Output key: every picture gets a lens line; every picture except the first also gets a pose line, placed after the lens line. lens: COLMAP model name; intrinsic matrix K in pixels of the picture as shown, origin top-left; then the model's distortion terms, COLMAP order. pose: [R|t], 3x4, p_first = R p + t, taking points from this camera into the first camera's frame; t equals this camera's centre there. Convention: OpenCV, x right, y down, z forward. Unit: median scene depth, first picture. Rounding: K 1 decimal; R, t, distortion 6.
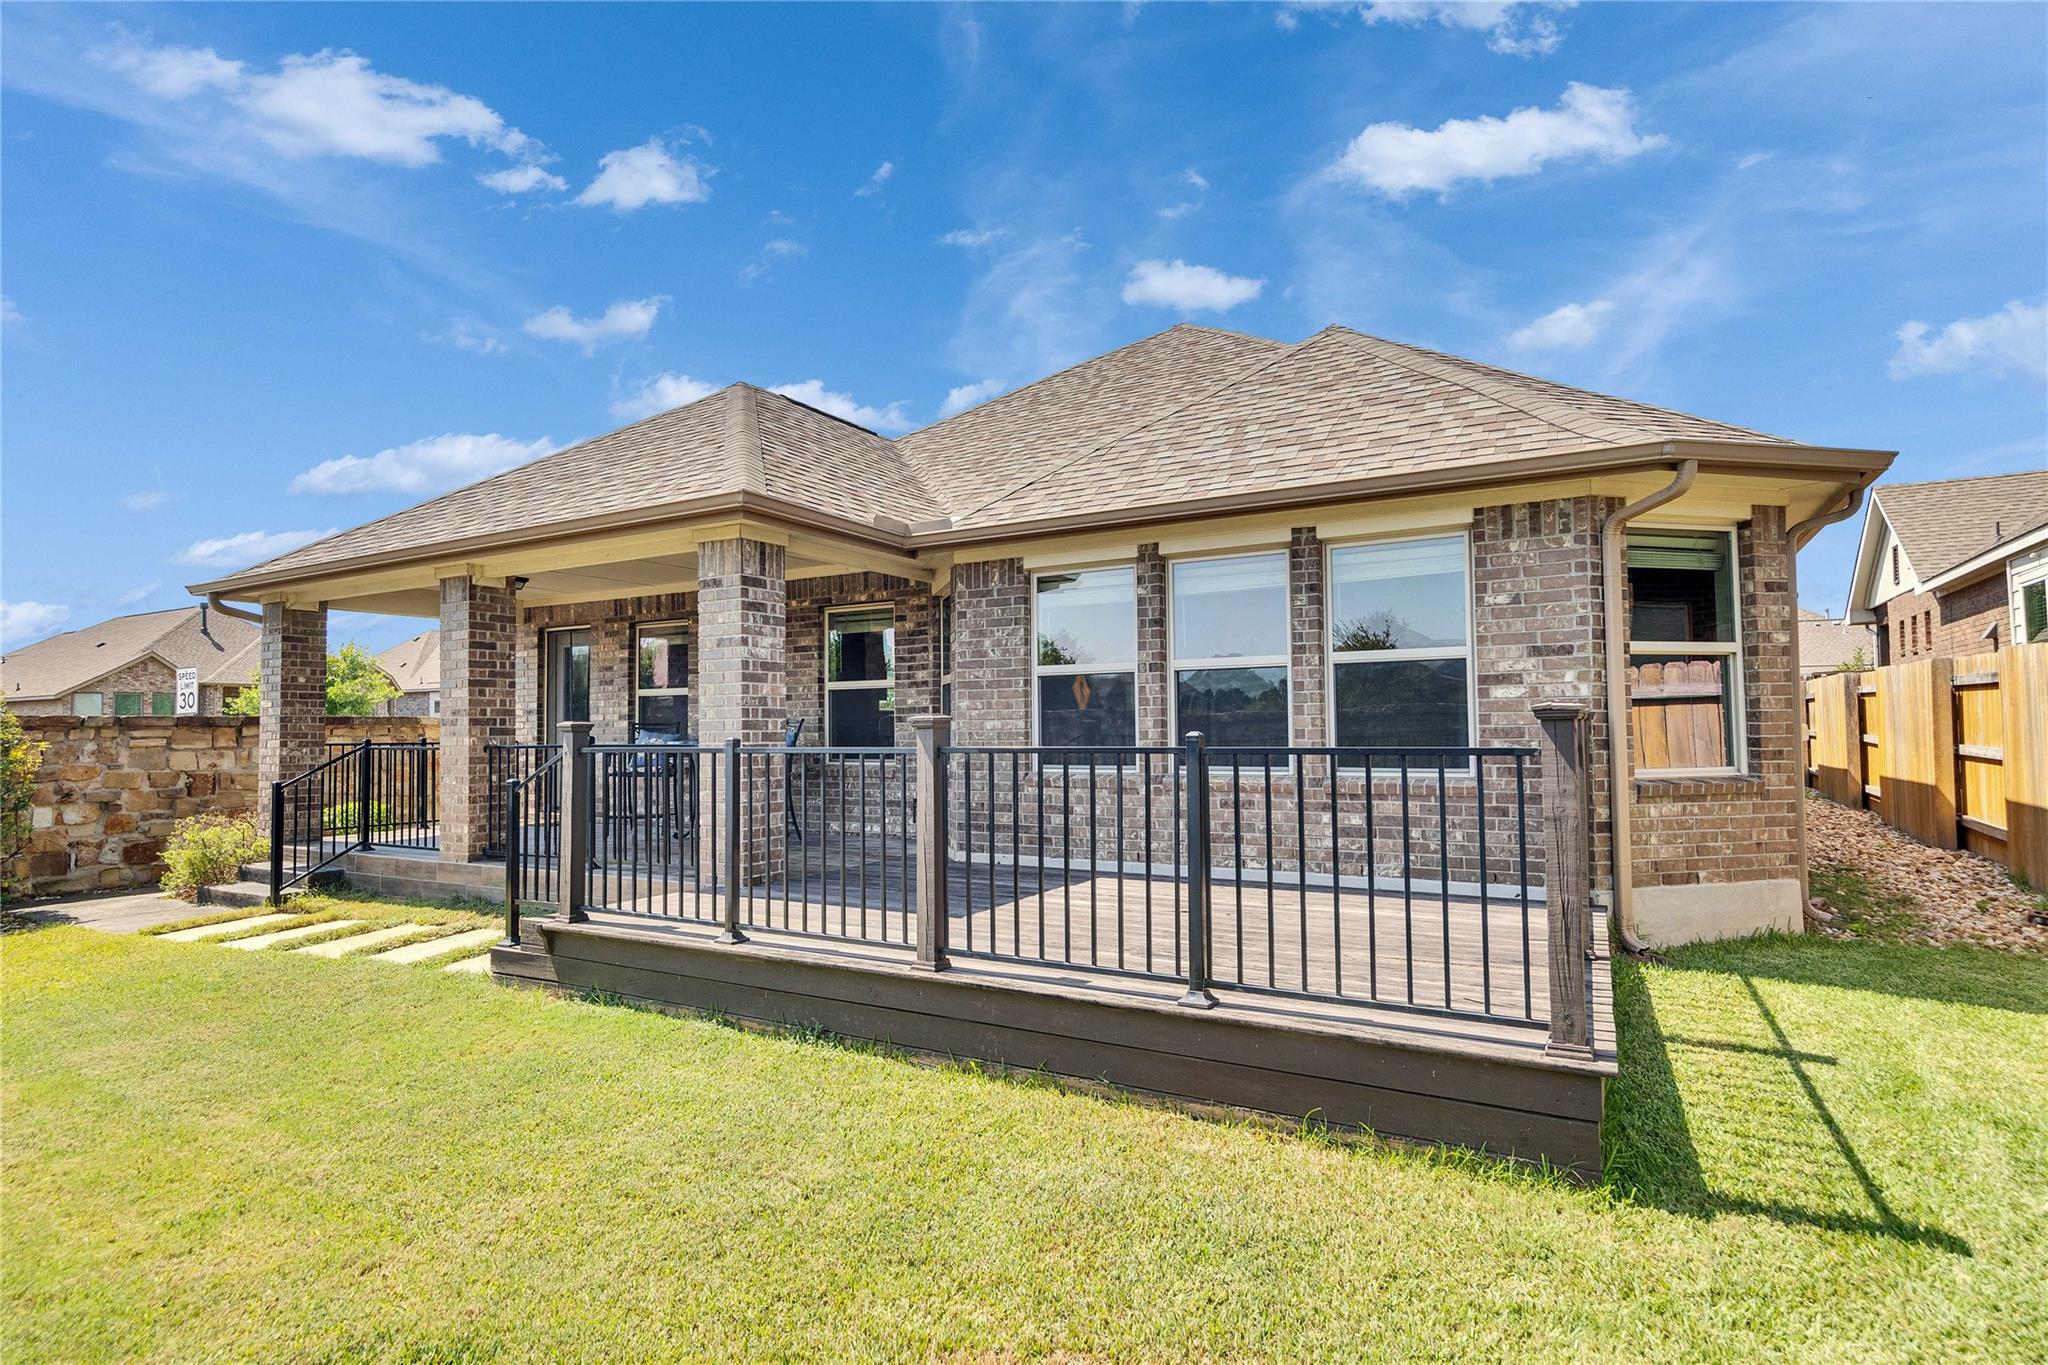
lens RADIAL K [[988.9, 0, 1020.4], [0, 988.9, 689.4], [0, 0, 1]] dist [0.006173, 0.000131]
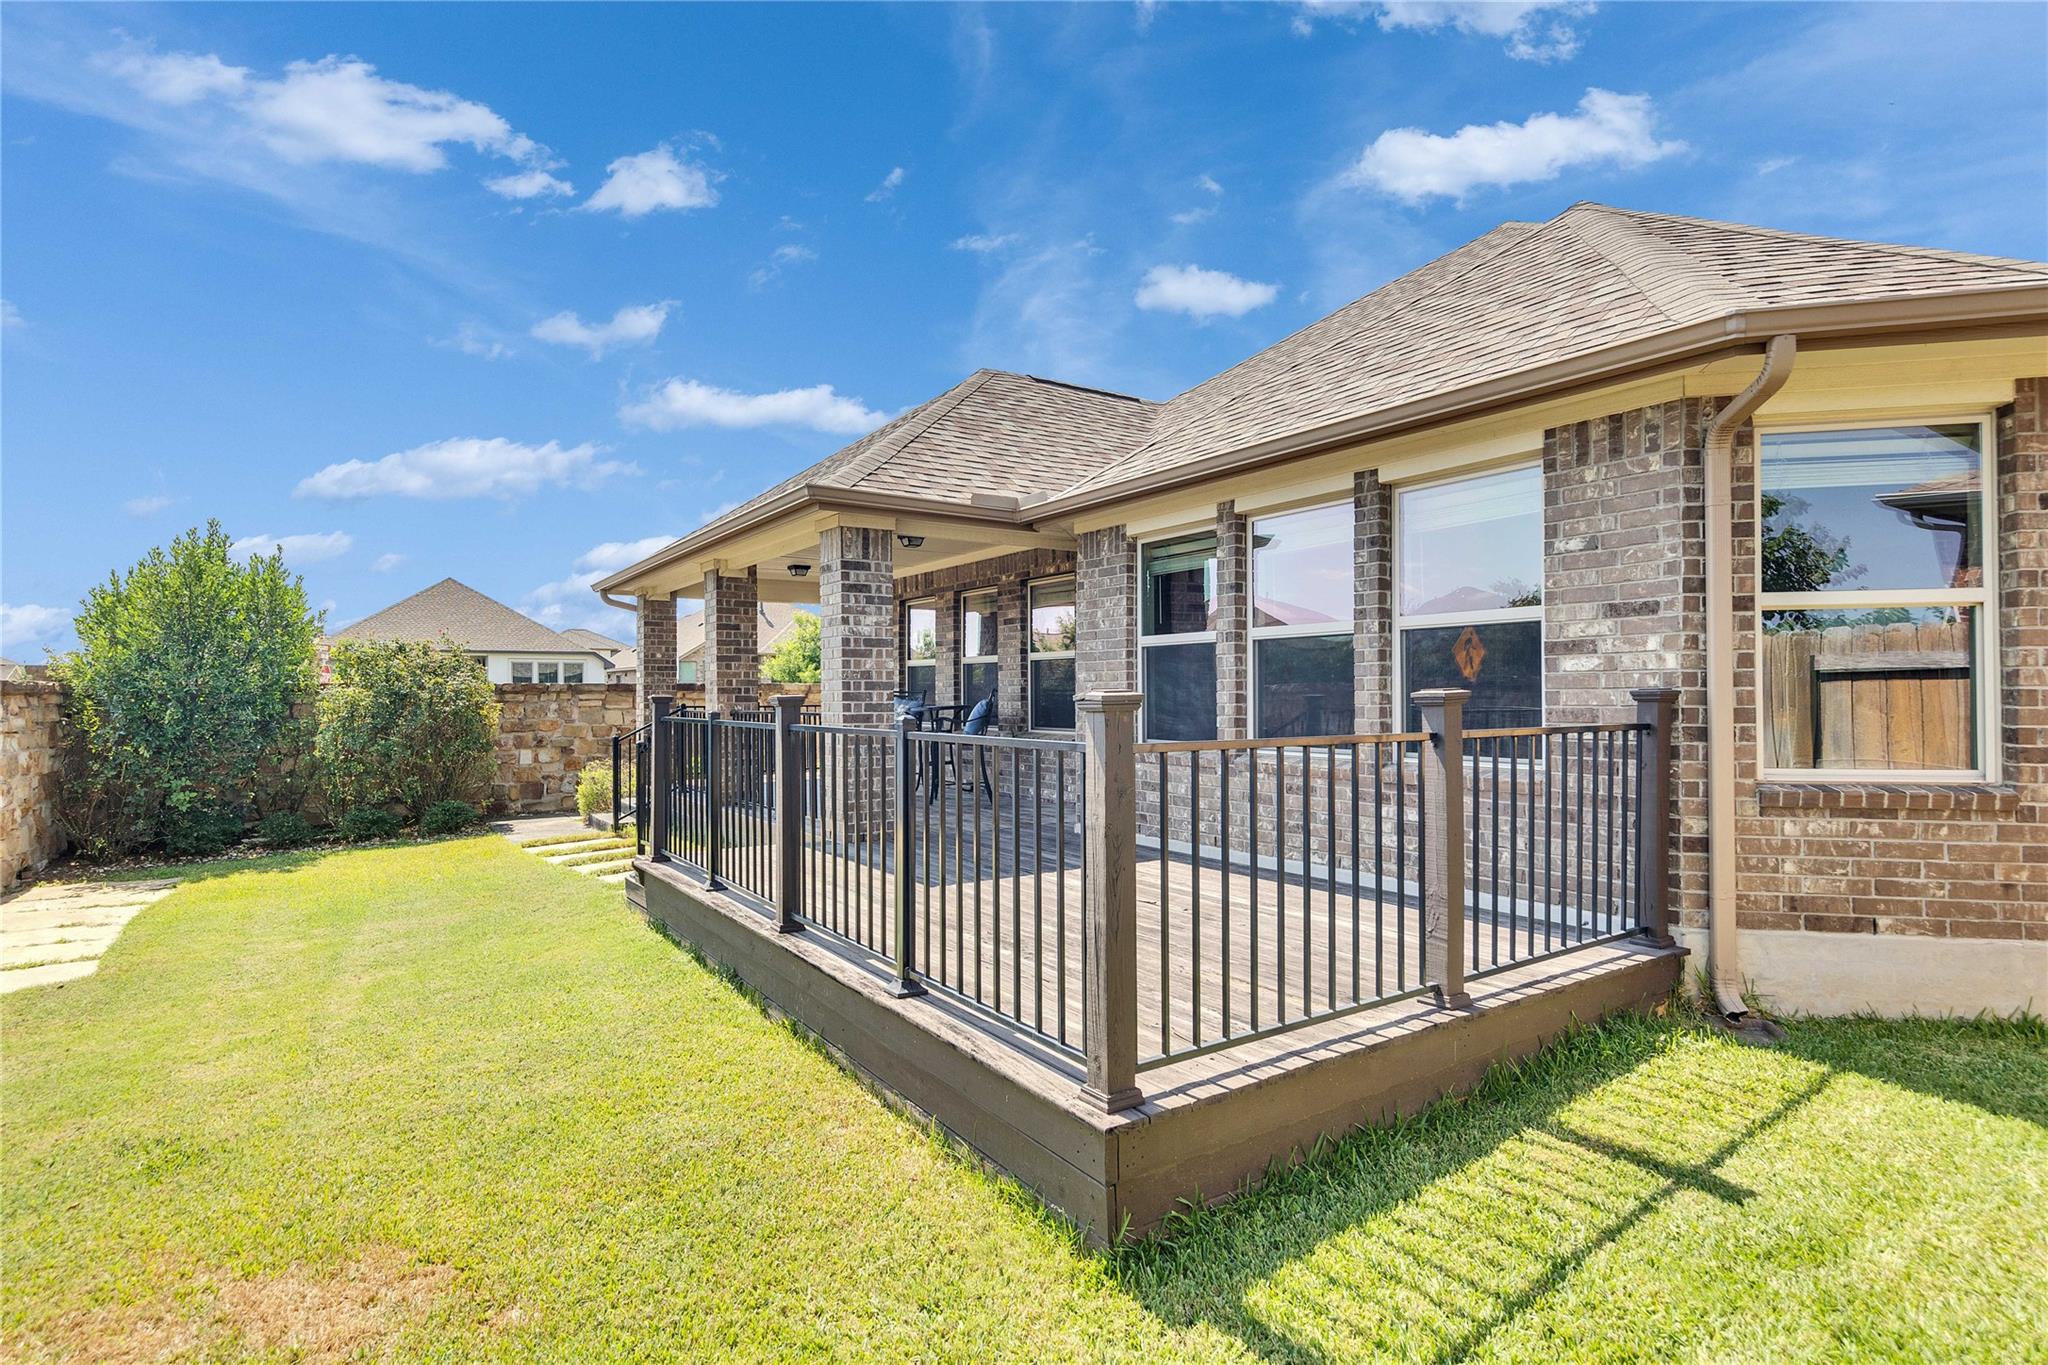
lens RADIAL K [[988.9, 0, 1020.4], [0, 988.9, 689.4], [0, 0, 1]] dist [0.006173, 0.000131]
pose [[0.902599, 0.004298, -0.430460, 0.421015], [0.011954, 0.999314, 0.035042, -0.009547], [0.430315, -0.036775, 0.901929, 0.103765]]
